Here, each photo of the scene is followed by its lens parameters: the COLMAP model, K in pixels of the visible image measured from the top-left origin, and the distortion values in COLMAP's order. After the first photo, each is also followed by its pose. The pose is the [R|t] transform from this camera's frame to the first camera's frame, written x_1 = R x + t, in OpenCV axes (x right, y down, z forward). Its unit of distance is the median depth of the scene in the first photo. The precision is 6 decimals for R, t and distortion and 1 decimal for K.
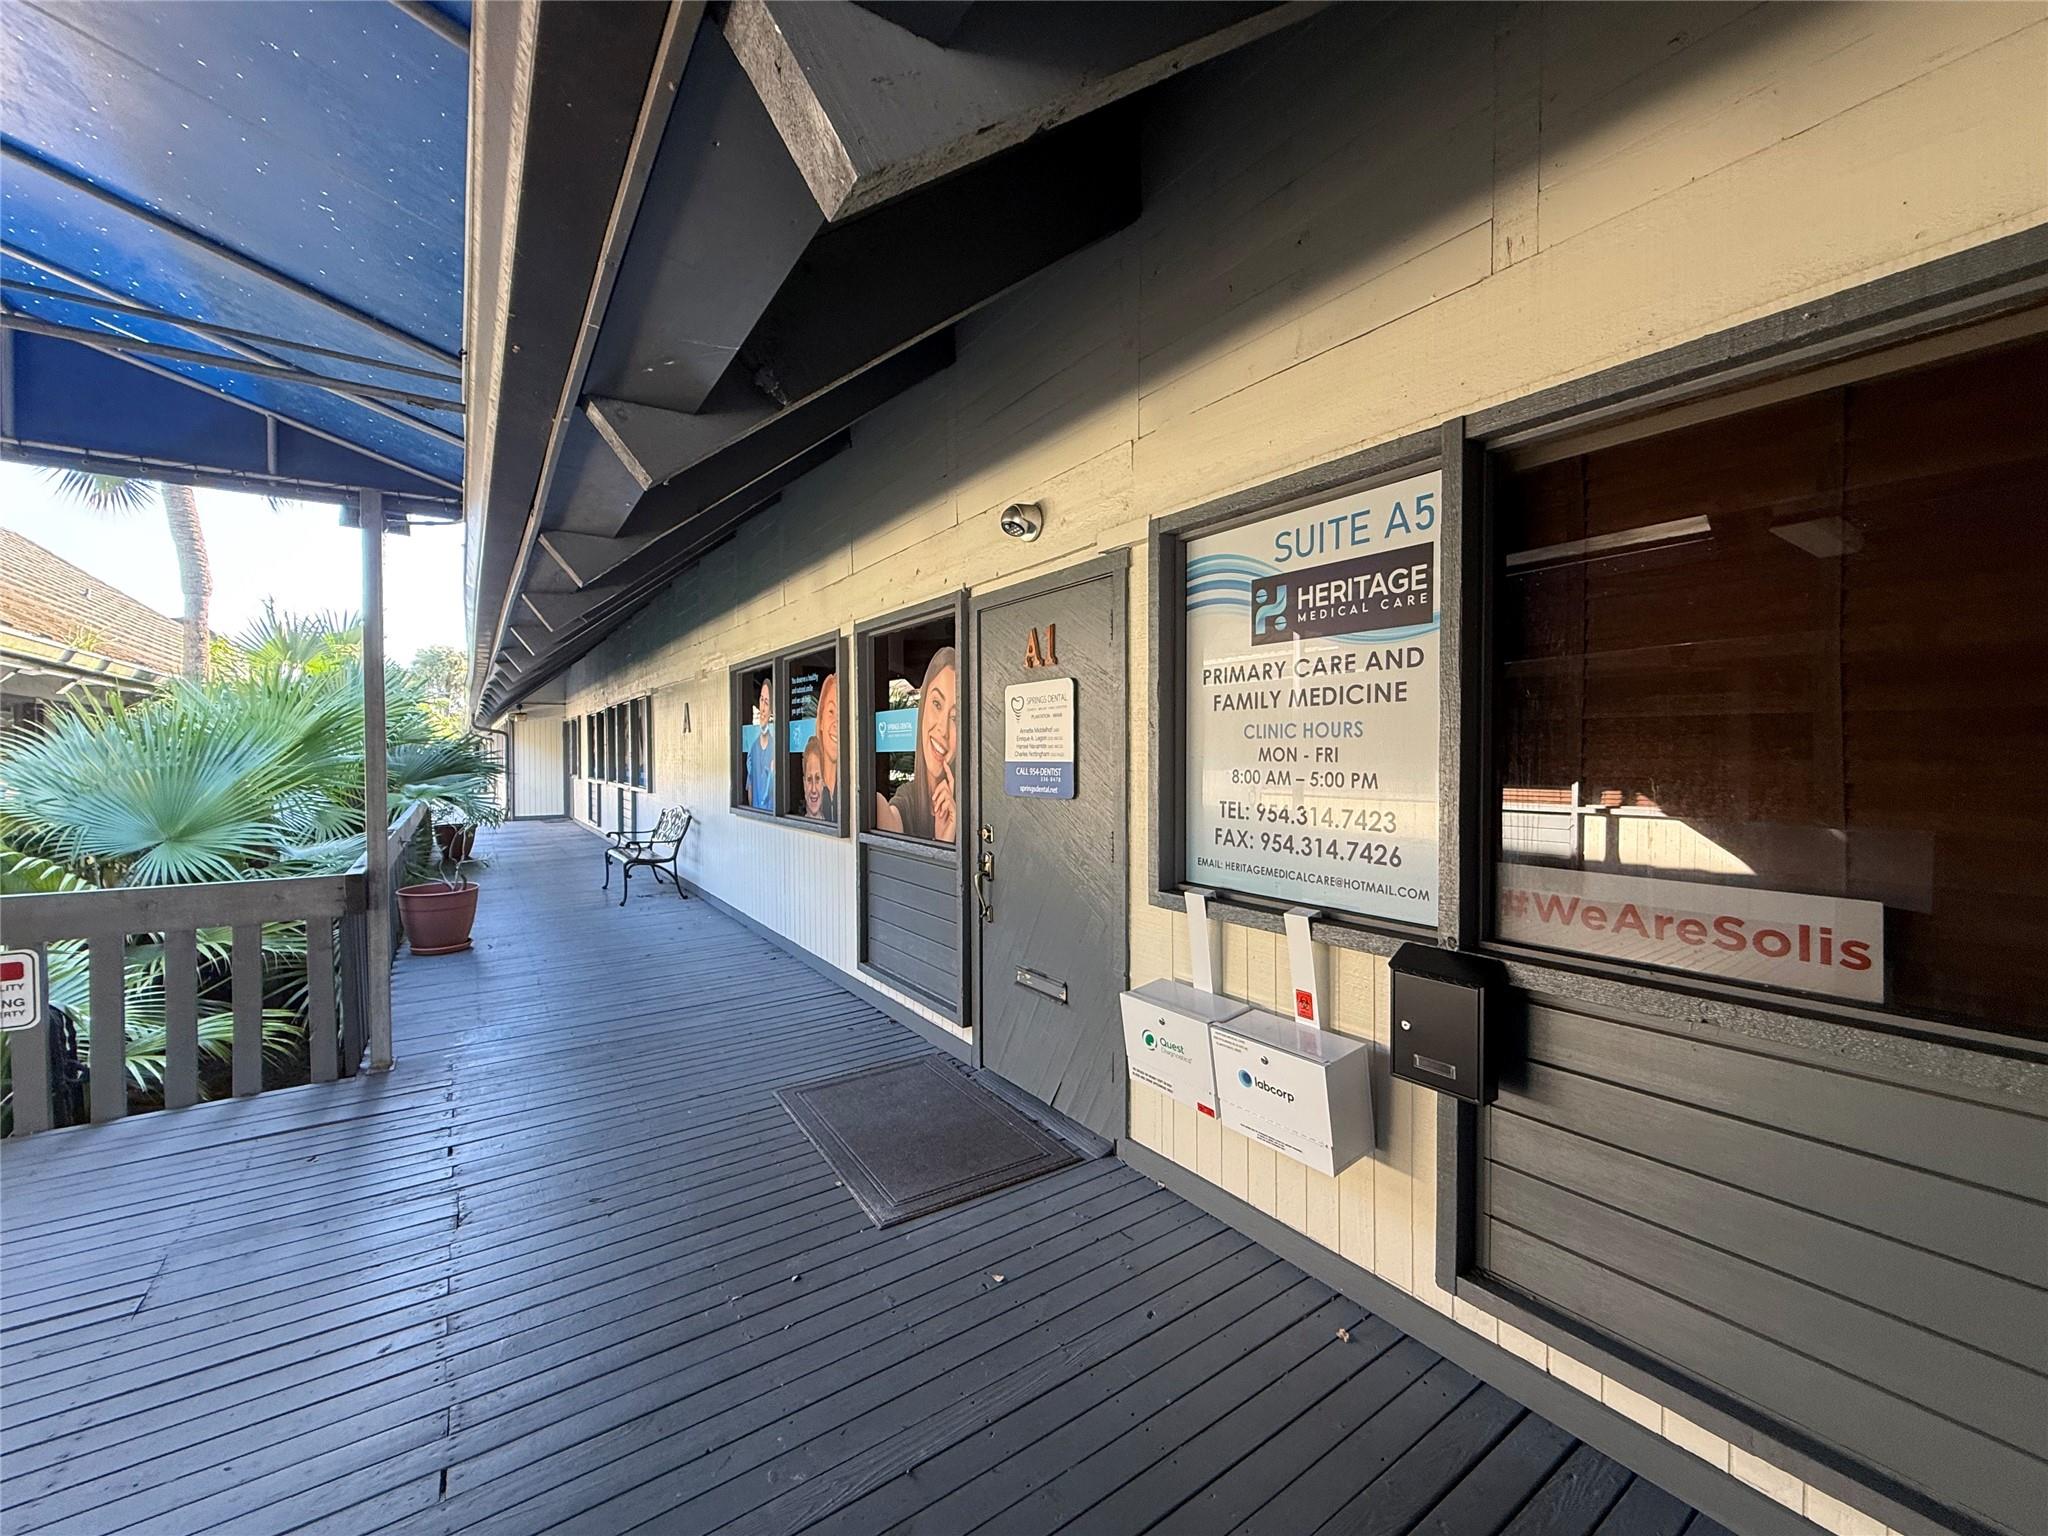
lens RADIAL K [[813.0, 0, 1029.9], [0, 813.0, 766.9], [0, 0, 1]] dist [0.000315, 0.000162]
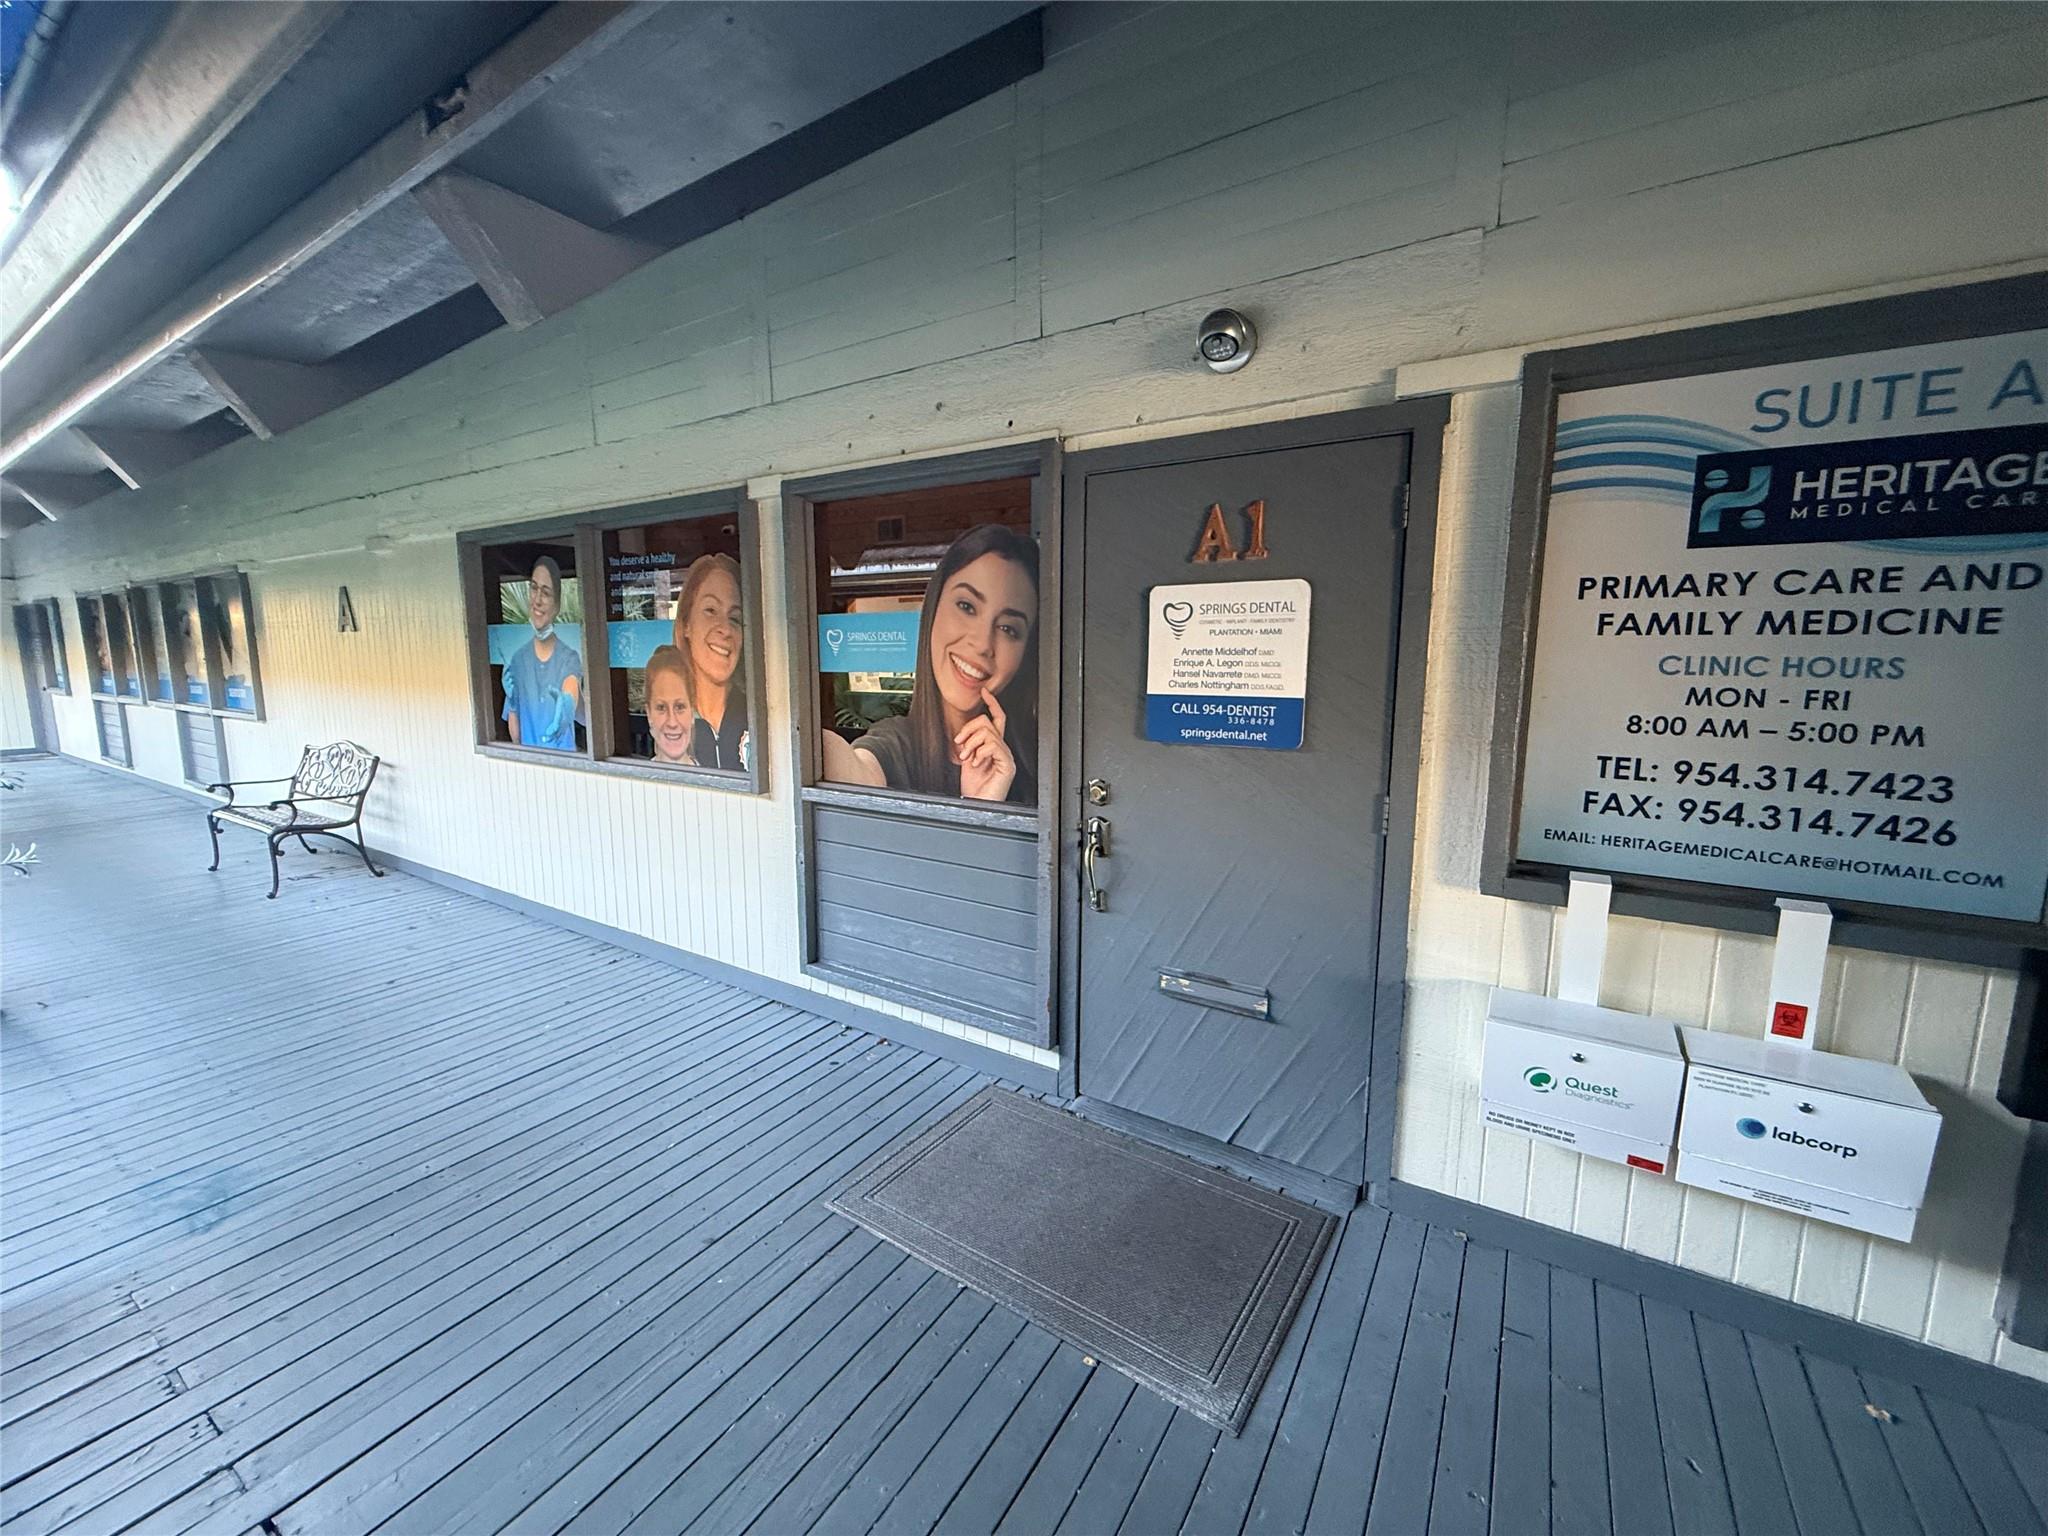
lens RADIAL K [[813.0, 0, 1023.4], [0, 813.0, 763.5], [0, 0, 1]] dist [0.000315, 0.000162]
pose [[0.921733, -0.048895, 0.384731, -0.427394], [0.002224, 0.992671, 0.120827, -0.033975], [-0.387819, -0.110515, 0.915086, 0.400584]]
